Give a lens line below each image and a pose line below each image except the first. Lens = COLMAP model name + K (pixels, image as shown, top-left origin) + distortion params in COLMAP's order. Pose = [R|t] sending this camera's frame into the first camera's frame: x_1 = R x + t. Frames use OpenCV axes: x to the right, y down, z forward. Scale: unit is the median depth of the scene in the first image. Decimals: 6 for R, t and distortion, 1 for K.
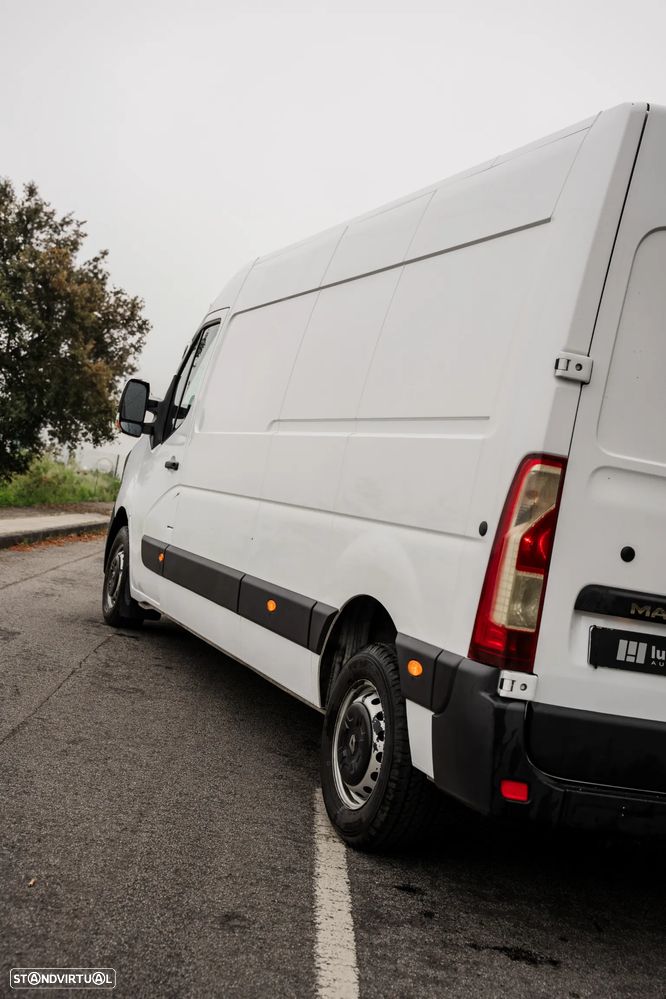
lens RADIAL K [[1299.9, 0, 333.0], [0, 1299.9, 499.5], [0, 0, 1]] dist [0.145990, 0.016090]
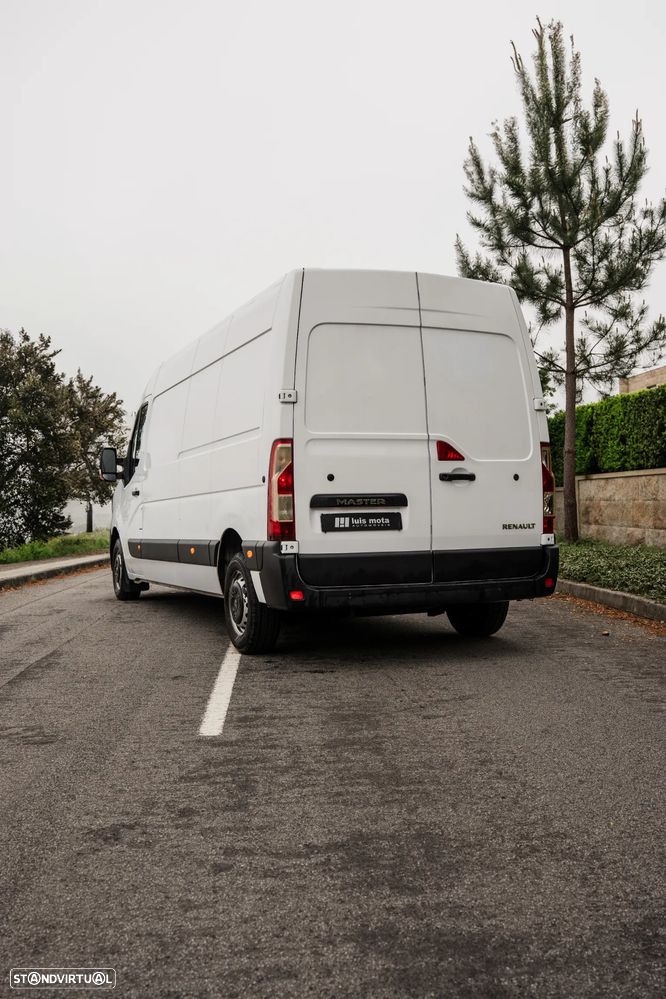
lens RADIAL K [[1068.9, 0, 305.8], [0, 1068.9, 497.3], [0, 0, 1]] dist [-0.011596, 0.001153]
pose [[0.981172, -0.193134, -0.000484, 0.172057], [0.193074, 0.980922, -0.022669, 0.099920], [0.004853, 0.022149, 0.999743, -0.697881]]
